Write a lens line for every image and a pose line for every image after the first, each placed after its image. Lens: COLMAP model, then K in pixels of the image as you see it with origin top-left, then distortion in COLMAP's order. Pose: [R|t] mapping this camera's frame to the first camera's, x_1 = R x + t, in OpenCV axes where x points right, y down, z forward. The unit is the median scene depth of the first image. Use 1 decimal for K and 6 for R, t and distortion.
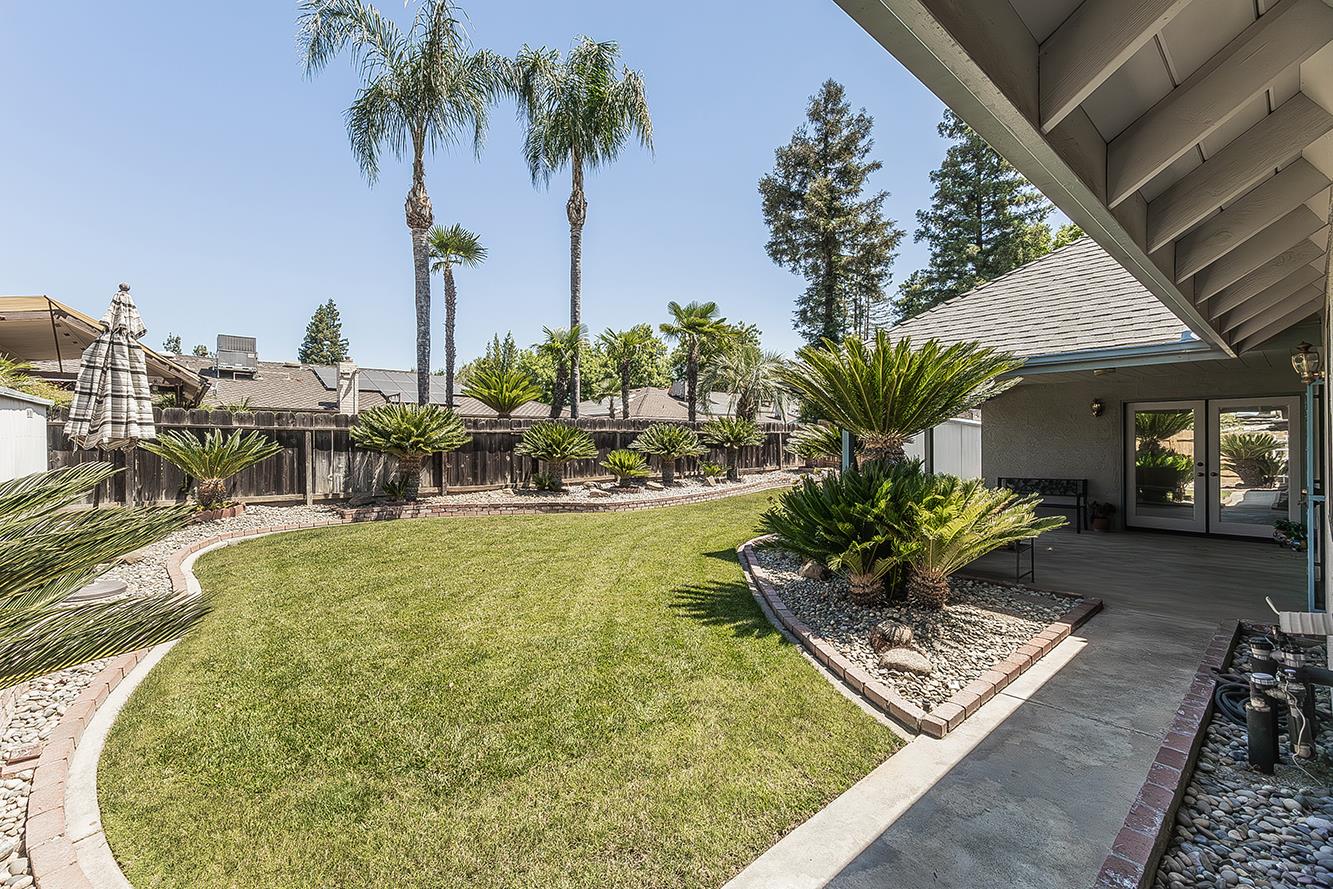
lens RADIAL K [[561.9, 0, 672.5], [0, 561.9, 457.5], [0, 0, 1]] dist [0.002087, 0.000522]
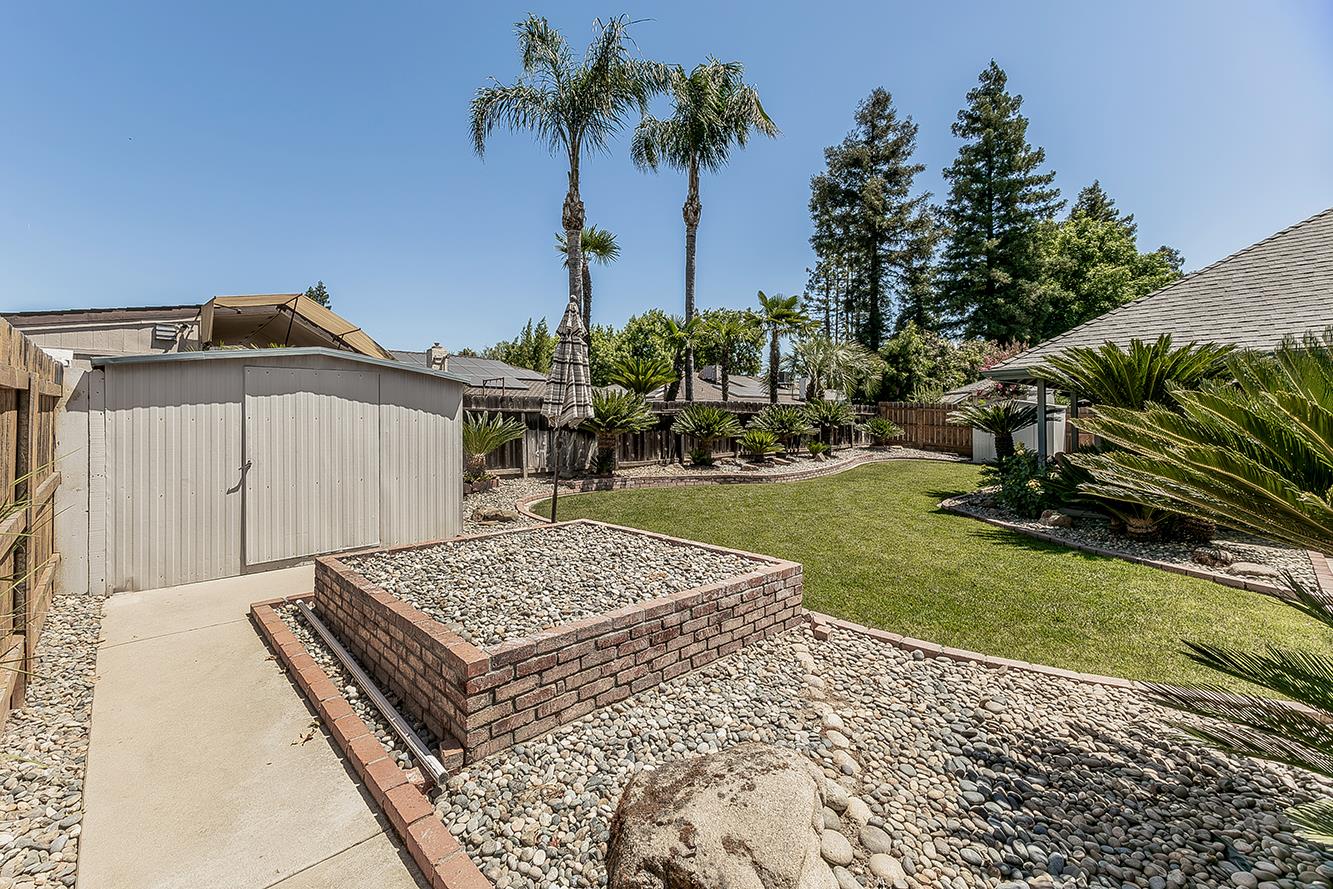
lens RADIAL K [[557.8, 0, 666.8], [0, 557.8, 438.2], [0, 0, 1]] dist [0.001193, 0.000400]
pose [[0.999244, -0.004510, 0.038621, -0.172417], [0.004603, 0.999987, -0.002299, 0.003454], [-0.038610, 0.002475, 0.999251, -0.057837]]
